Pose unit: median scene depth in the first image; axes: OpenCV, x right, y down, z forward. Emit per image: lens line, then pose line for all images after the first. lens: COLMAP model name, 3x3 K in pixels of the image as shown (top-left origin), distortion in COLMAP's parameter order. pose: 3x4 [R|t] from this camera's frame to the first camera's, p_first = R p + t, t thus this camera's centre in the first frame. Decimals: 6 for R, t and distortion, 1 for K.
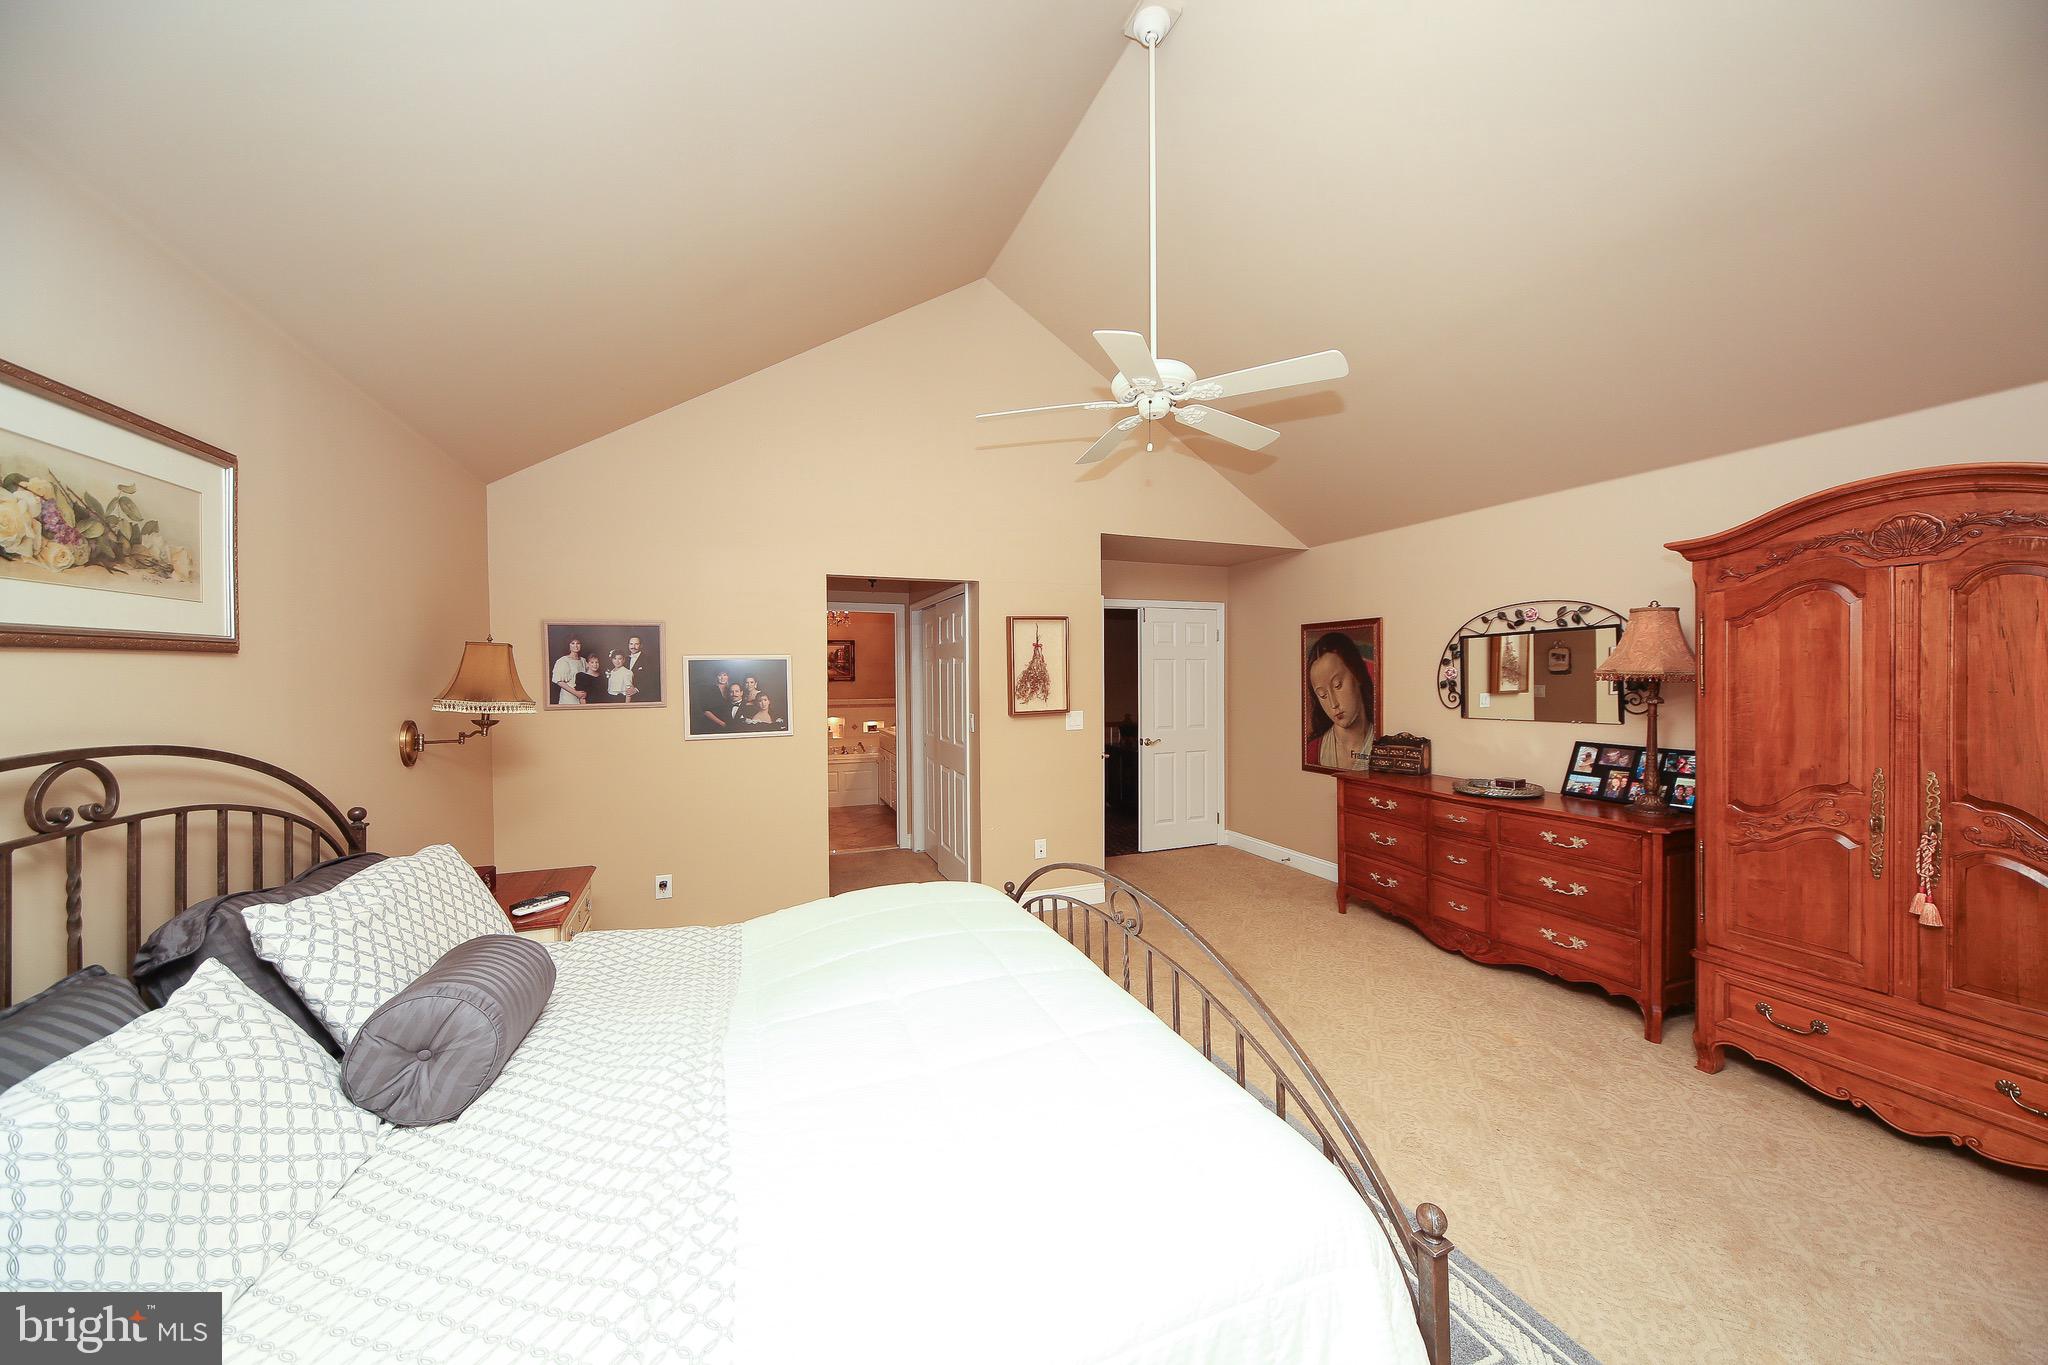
lens RADIAL K [[722.6, 0, 1019.4], [0, 722.6, 675.1], [0, 0, 1]] dist [0.000800, -0.000001]
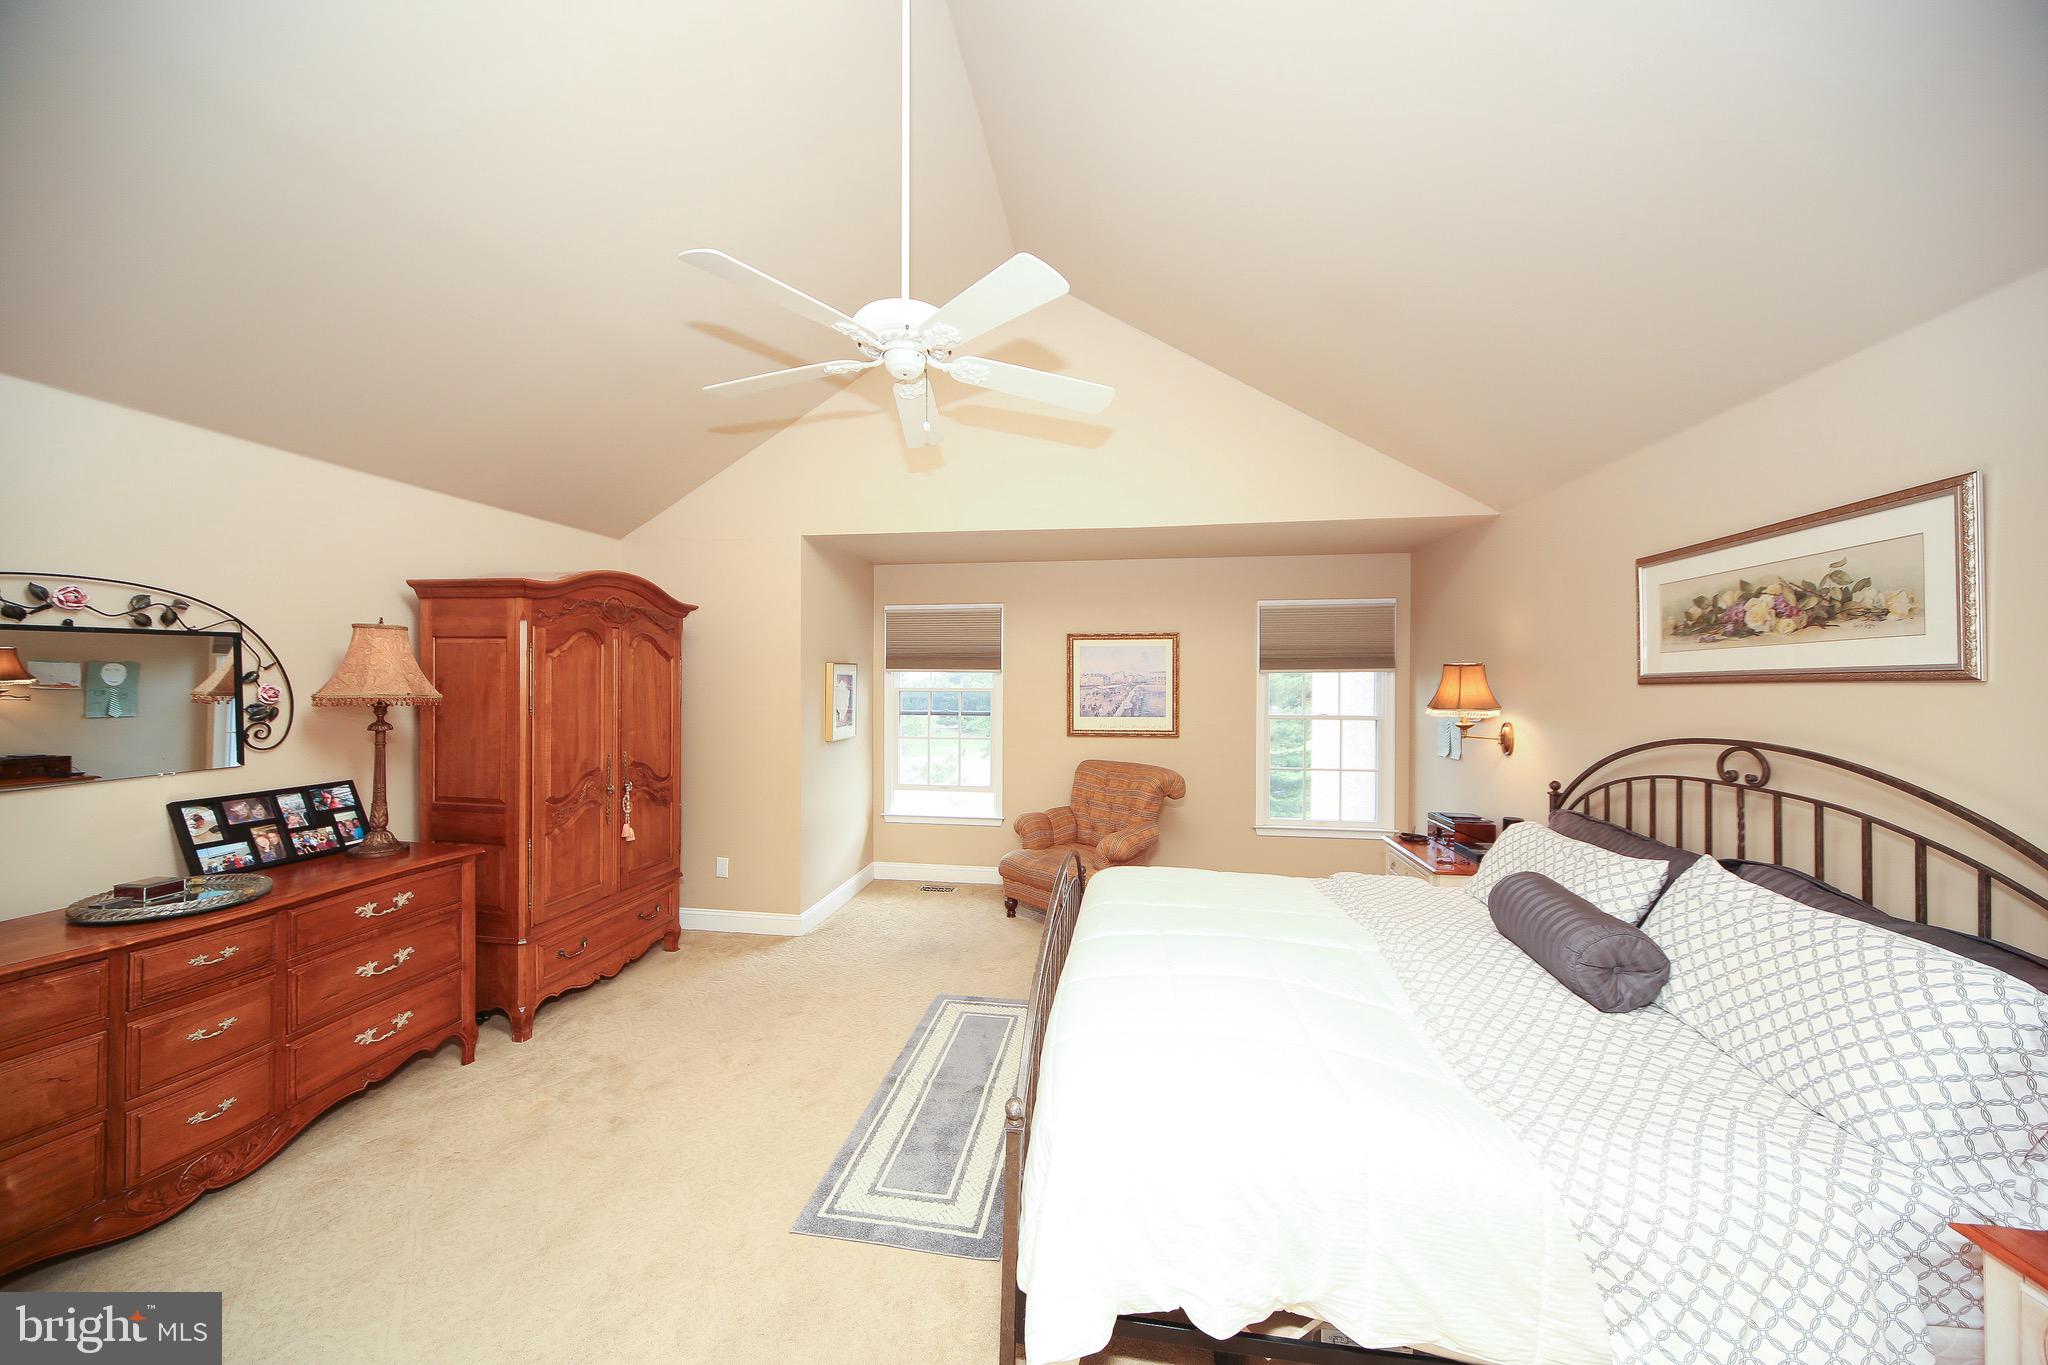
lens RADIAL K [[722.6, 0, 1012.6], [0, 722.6, 681.1], [0, 0, 1]] dist [0.000800, -0.000001]
pose [[-0.866367, 0.003124, 0.499399, -0.333291], [0.003544, 0.999994, -0.000107, -0.024558], [-0.499396, 0.001677, -0.866372, 1.752635]]
